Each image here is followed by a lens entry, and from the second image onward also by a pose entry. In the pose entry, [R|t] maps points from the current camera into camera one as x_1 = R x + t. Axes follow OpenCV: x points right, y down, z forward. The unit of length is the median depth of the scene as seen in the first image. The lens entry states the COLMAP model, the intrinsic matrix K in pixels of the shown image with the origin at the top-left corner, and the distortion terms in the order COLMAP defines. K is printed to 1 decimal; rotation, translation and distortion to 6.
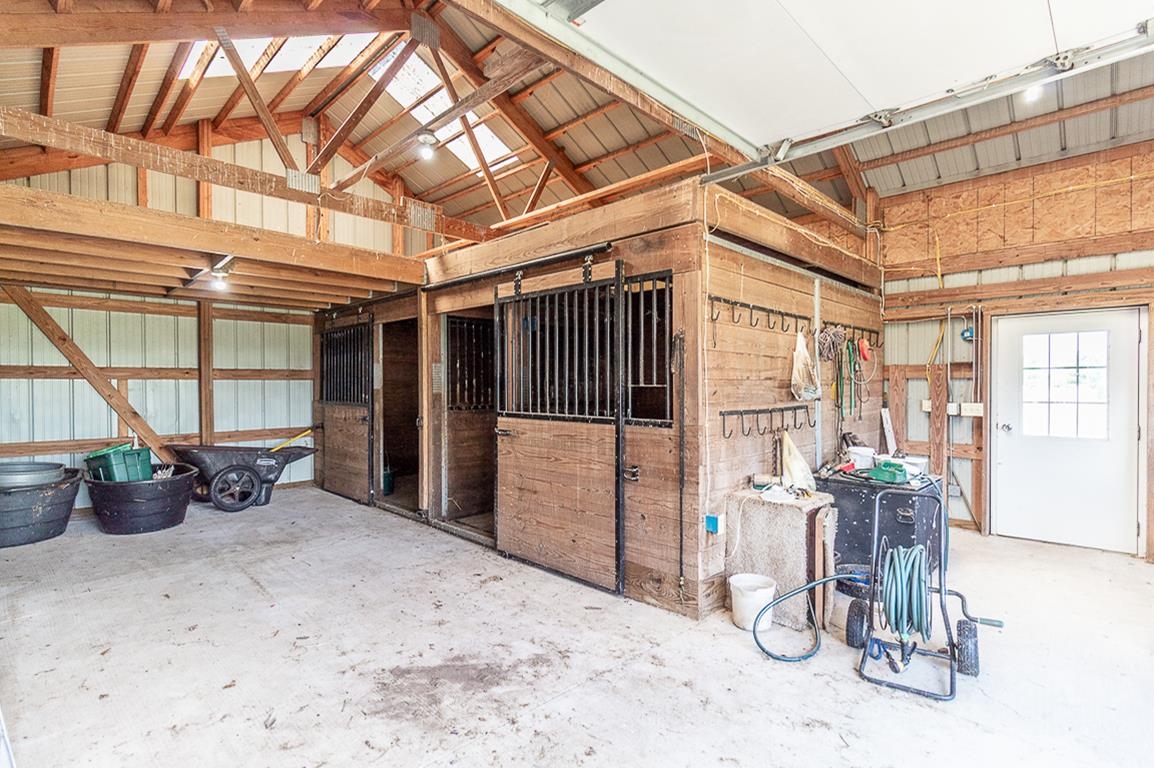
lens RADIAL K [[543.7, 0, 573.7], [0, 543.7, 386.9], [0, 0, 1]] dist [0.001242, 0.000212]
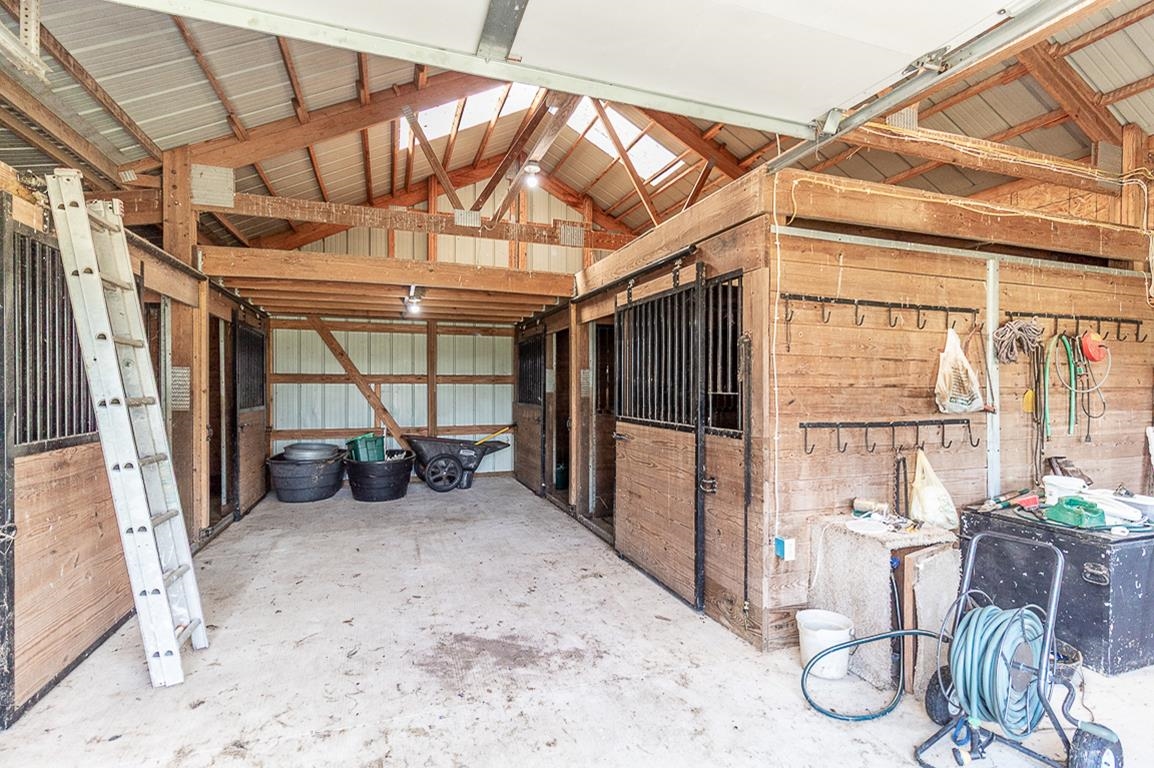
lens RADIAL K [[543.7, 0, 583.3], [0, 543.7, 388.3], [0, 0, 1]] dist [0.001242, 0.000212]
pose [[0.904944, 0.005676, -0.425494, 0.265555], [-0.006709, 0.999977, -0.000929, -0.007173], [0.425479, 0.003695, 0.904961, 0.036239]]
